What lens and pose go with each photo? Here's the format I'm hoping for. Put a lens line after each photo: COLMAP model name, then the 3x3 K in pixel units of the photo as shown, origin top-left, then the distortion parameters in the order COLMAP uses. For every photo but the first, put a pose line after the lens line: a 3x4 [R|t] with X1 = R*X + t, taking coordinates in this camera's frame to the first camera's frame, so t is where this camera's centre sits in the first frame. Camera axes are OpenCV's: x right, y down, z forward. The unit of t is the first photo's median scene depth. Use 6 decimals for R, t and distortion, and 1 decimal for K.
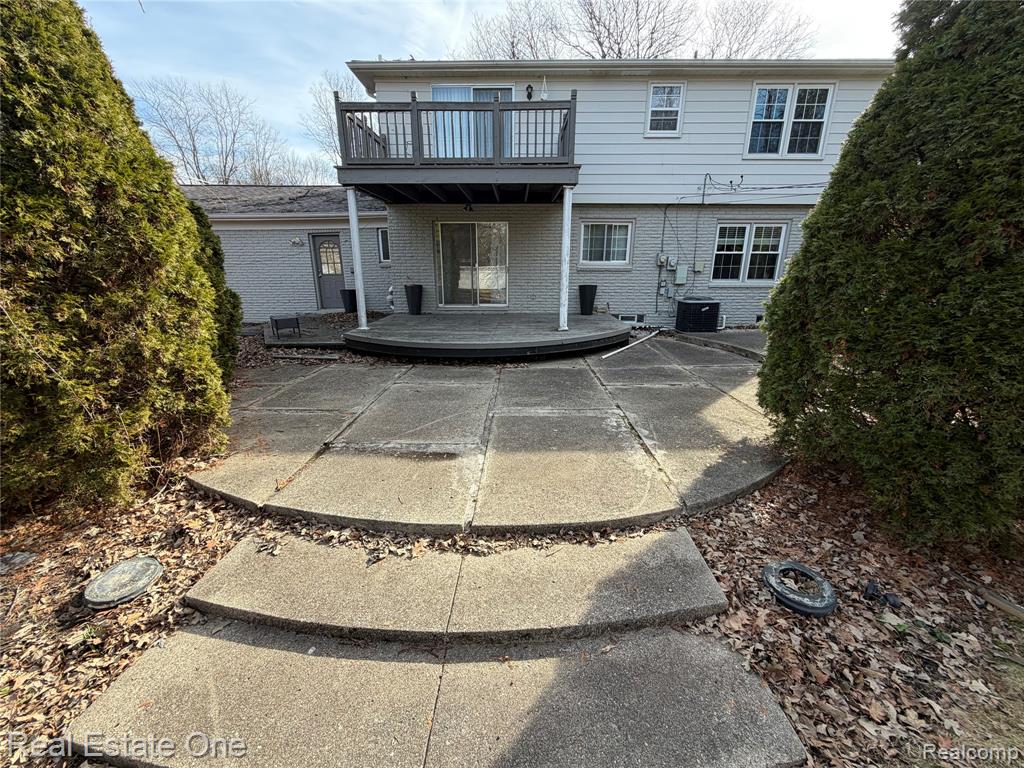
lens RADIAL K [[406.0, 0, 510.5], [0, 406.0, 387.8], [0, 0, 1]] dist [0.000427, 0.000397]
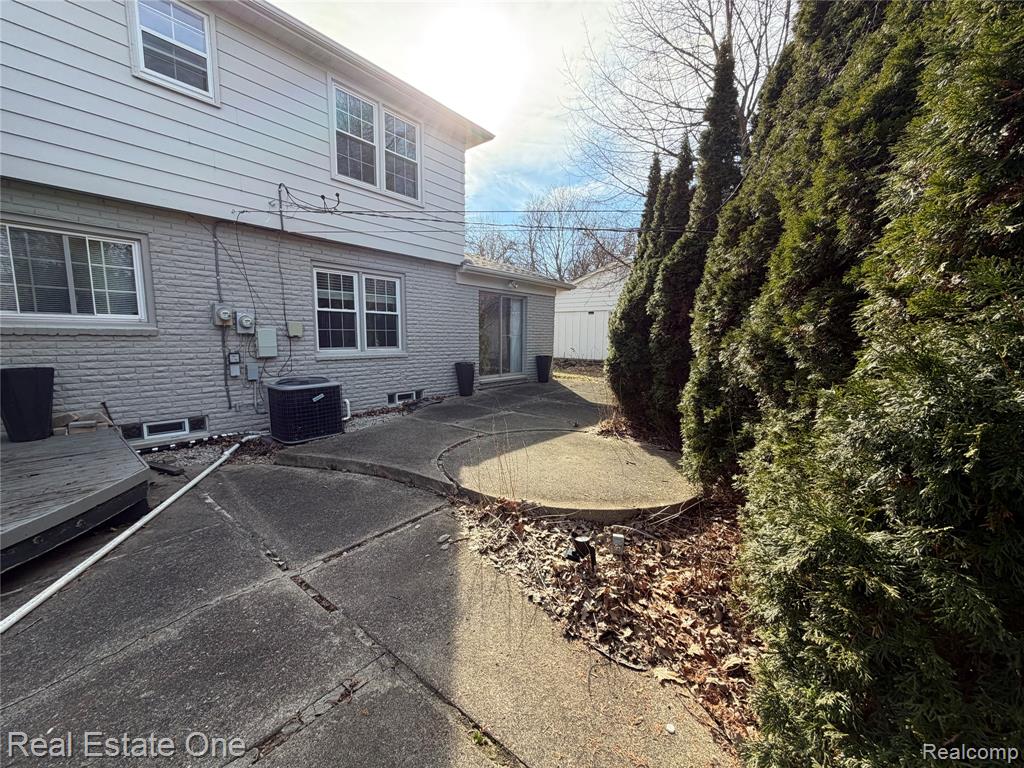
lens RADIAL K [[406.0, 0, 508.6], [0, 406.0, 384.0], [0, 0, 1]] dist [0.000427, 0.000397]
pose [[0.625405, -0.088272, 0.775292, 0.179456], [0.214648, 0.974711, -0.062173, -0.107919], [-0.750197, 0.205298, 0.628536, 0.381171]]
